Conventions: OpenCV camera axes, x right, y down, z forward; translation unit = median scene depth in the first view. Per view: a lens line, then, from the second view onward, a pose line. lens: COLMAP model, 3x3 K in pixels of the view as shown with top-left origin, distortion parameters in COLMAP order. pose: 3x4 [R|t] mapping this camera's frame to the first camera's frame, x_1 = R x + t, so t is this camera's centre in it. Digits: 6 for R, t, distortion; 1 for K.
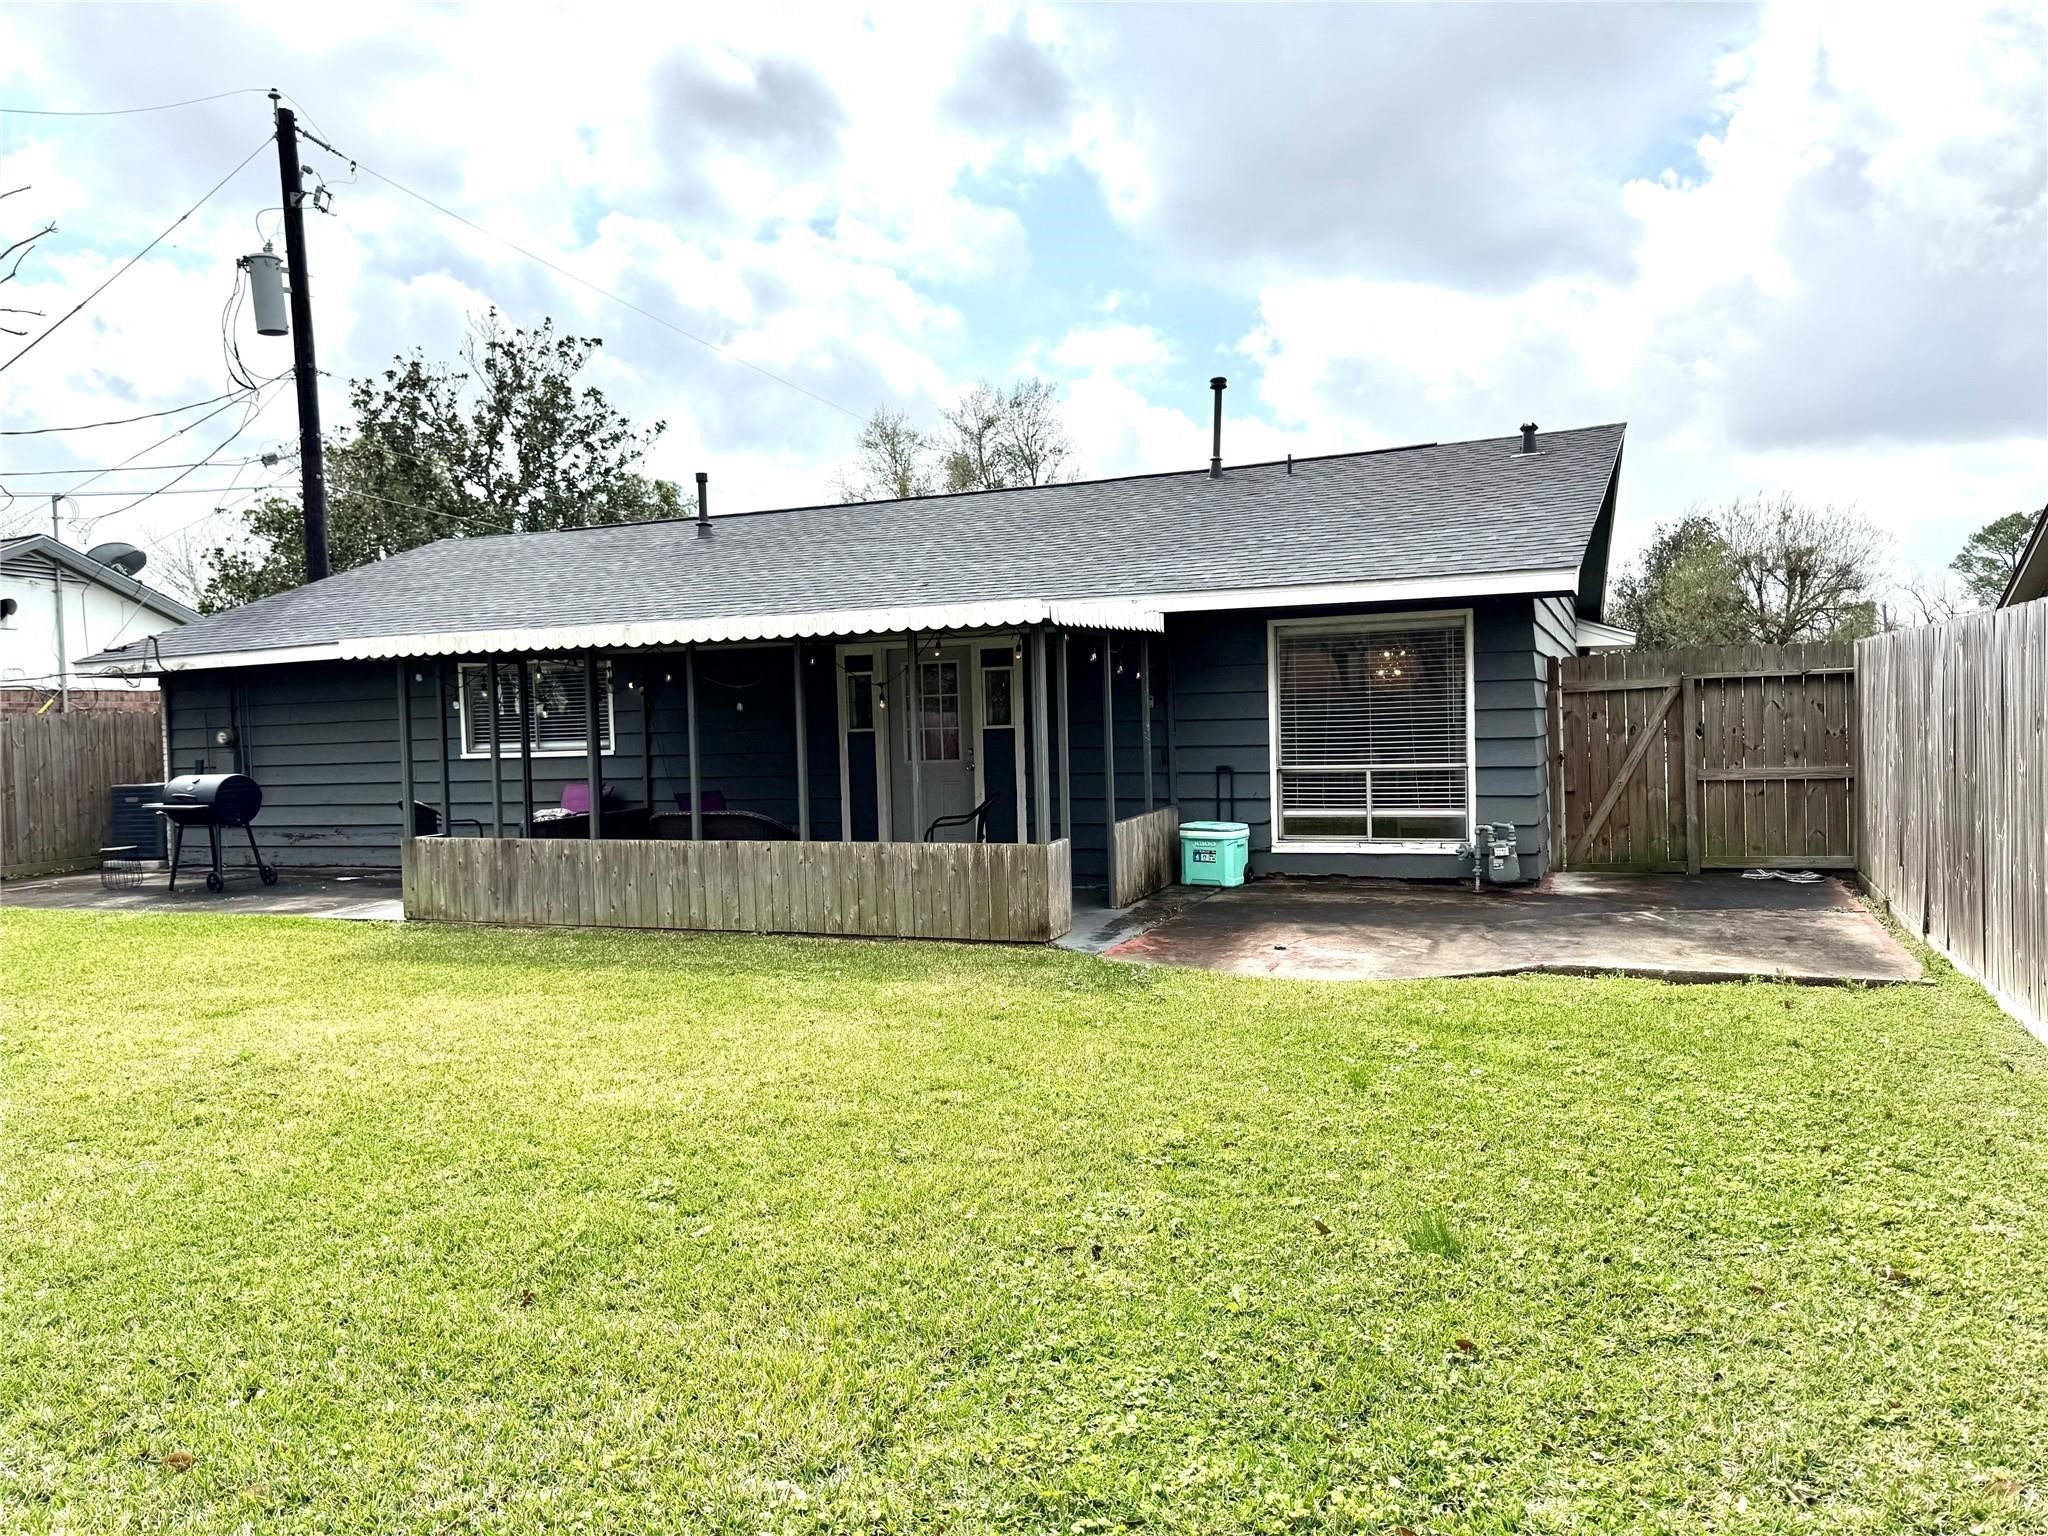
lens RADIAL K [[1434.4, 0, 1055.4], [0, 1434.4, 724.4], [0, 0, 1]] dist [0.045988, -0.065689]
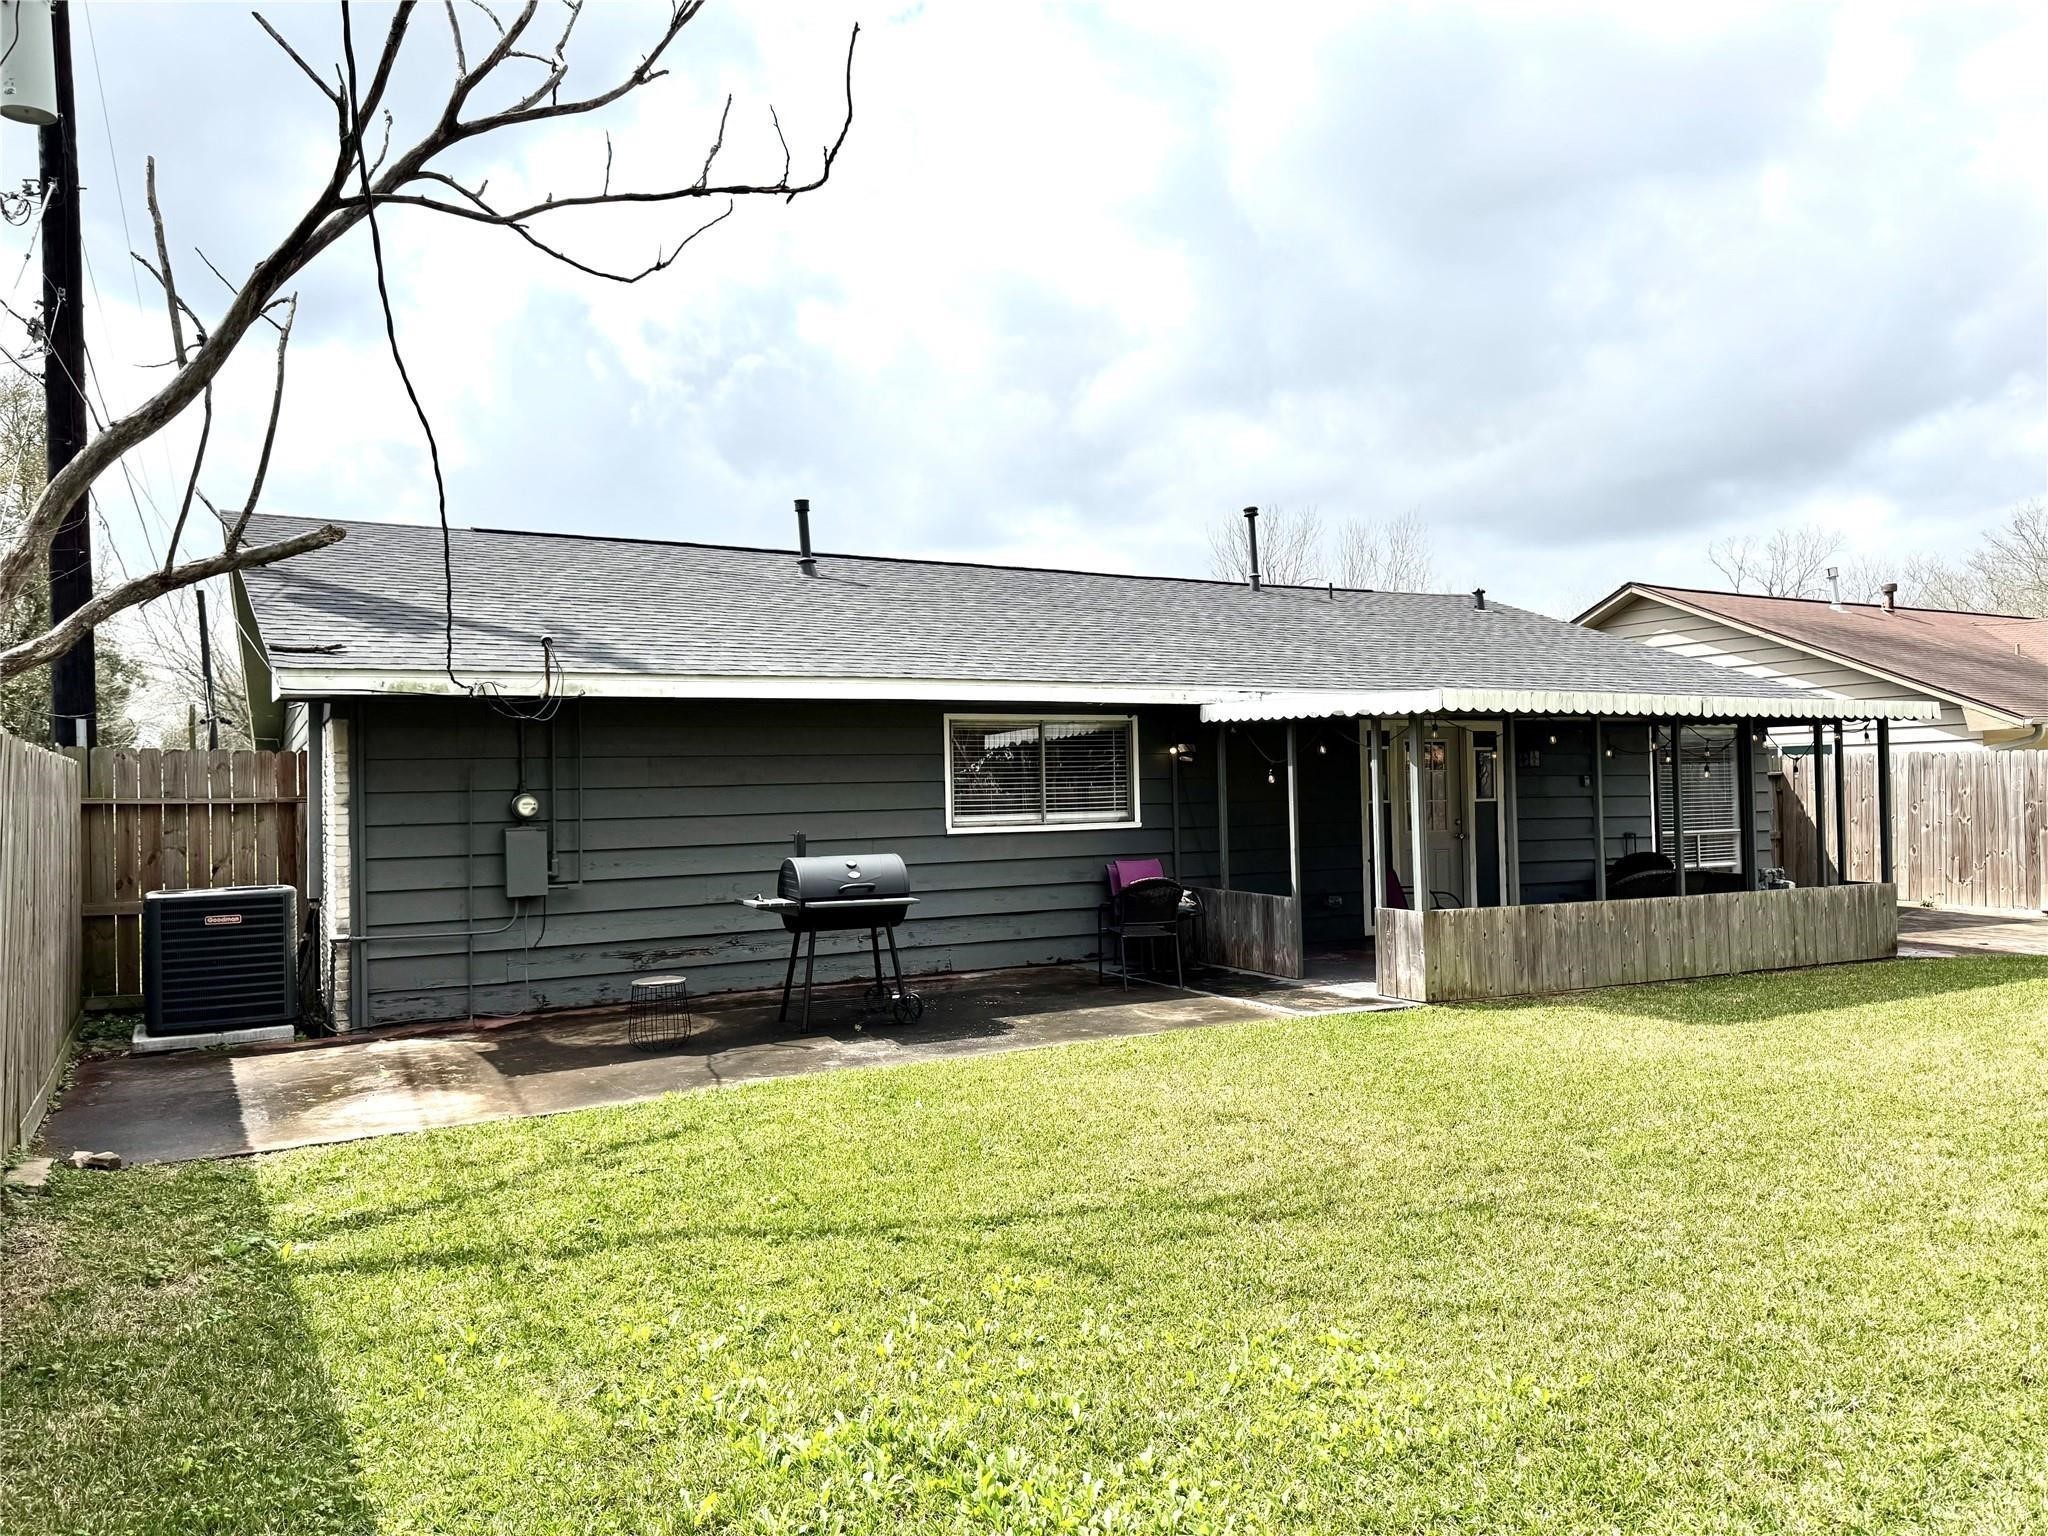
lens RADIAL K [[1434.4, 0, 981.2], [0, 1434.4, 720.3], [0, 0, 1]] dist [0.045988, -0.065689]
pose [[0.646697, 0.058634, 0.760490, -1.501677], [0.000522, 0.997007, -0.077313, 0.033509], [-0.762747, 0.050395, 0.644731, 0.720023]]
